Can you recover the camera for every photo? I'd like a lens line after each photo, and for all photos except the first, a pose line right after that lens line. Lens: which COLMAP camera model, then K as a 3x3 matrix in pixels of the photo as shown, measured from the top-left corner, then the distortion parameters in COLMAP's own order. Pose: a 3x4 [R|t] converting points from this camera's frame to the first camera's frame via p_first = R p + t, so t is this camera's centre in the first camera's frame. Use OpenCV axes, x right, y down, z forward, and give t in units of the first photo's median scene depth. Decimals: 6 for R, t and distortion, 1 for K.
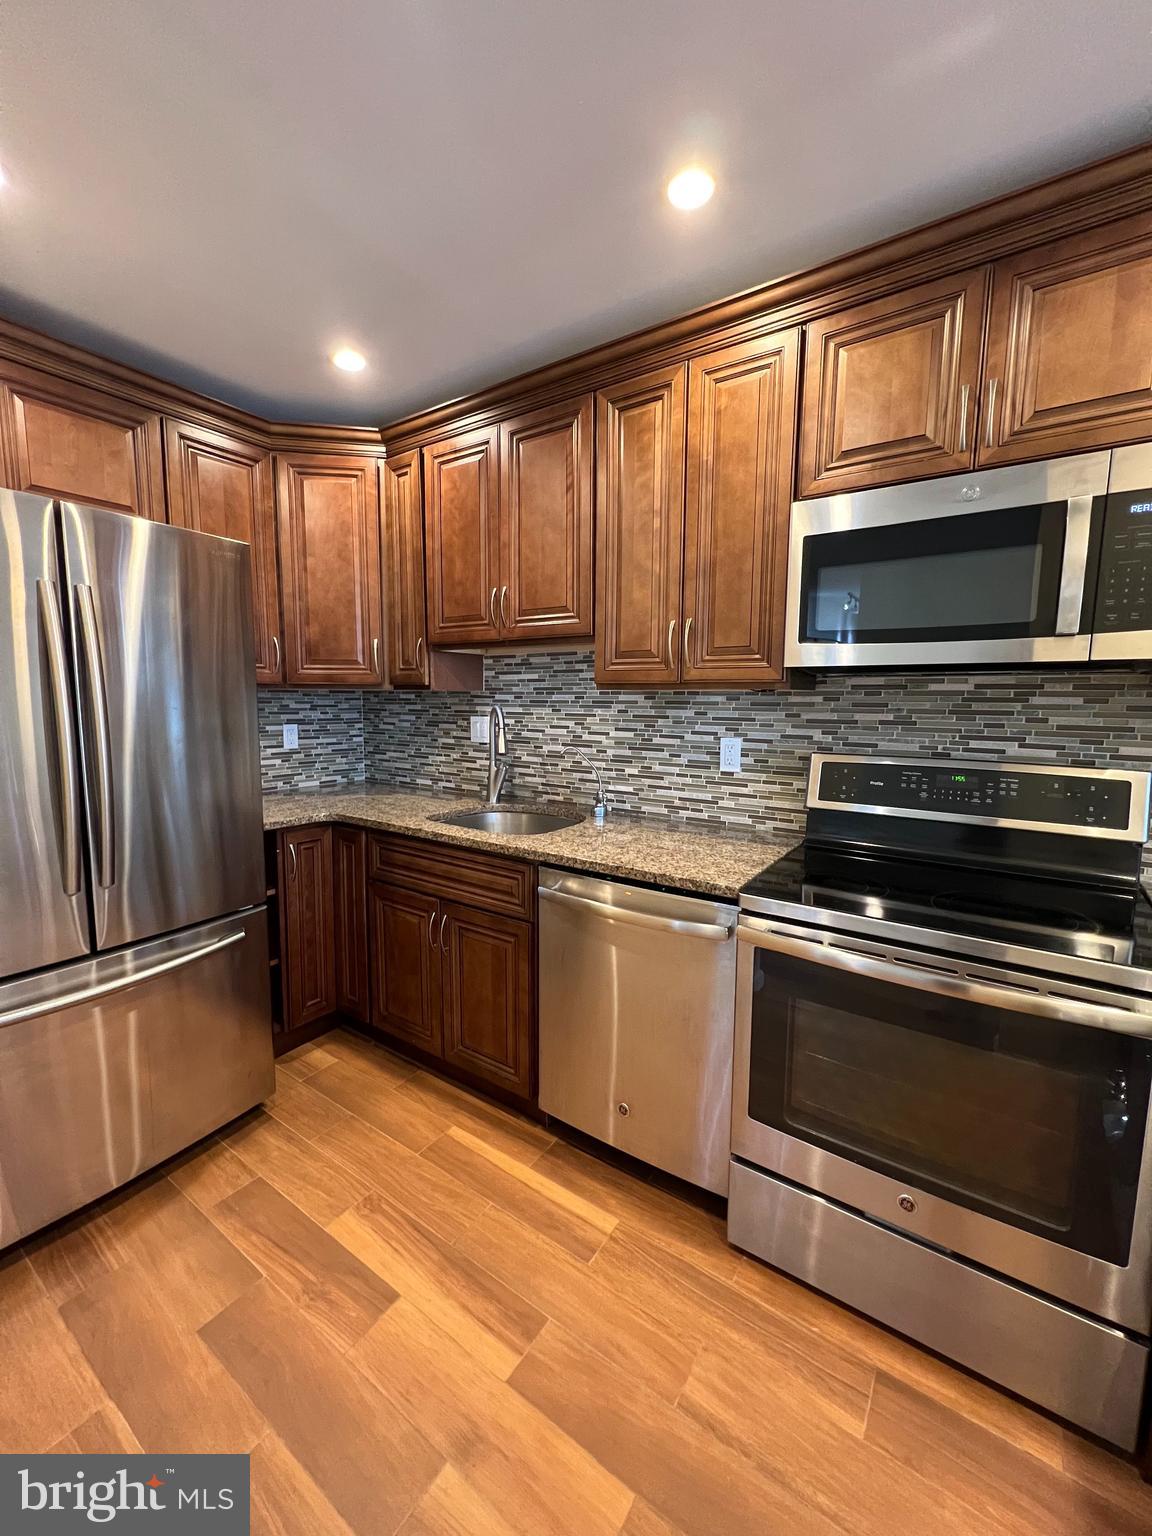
lens RADIAL K [[612.9, 0, 576.2], [0, 612.9, 766.5], [0, 0, 1]] dist [-0.002570, 0.000362]
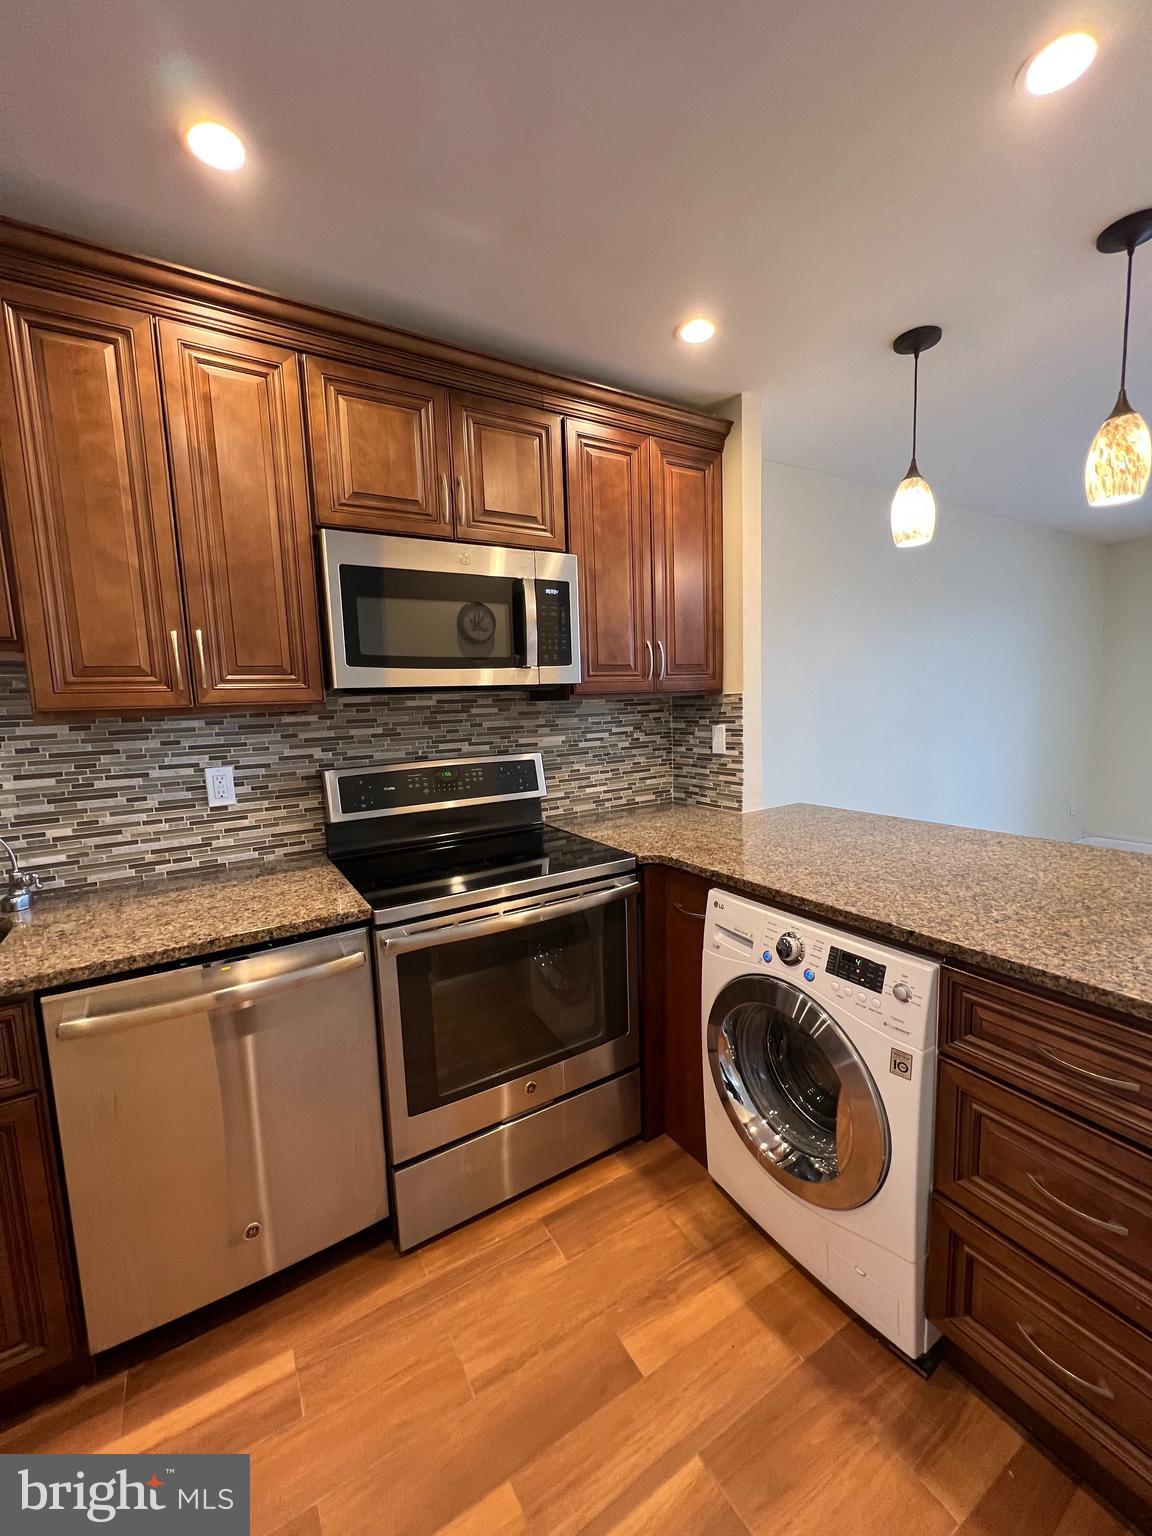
lens RADIAL K [[612.9, 0, 577.2], [0, 612.9, 766.1], [0, 0, 1]] dist [-0.002570, 0.000362]
pose [[0.401643, -0.121471, 0.907705, -0.379955], [0.140934, 0.987556, 0.069796, -0.042161], [-0.904887, 0.099893, 0.413764, 0.195222]]
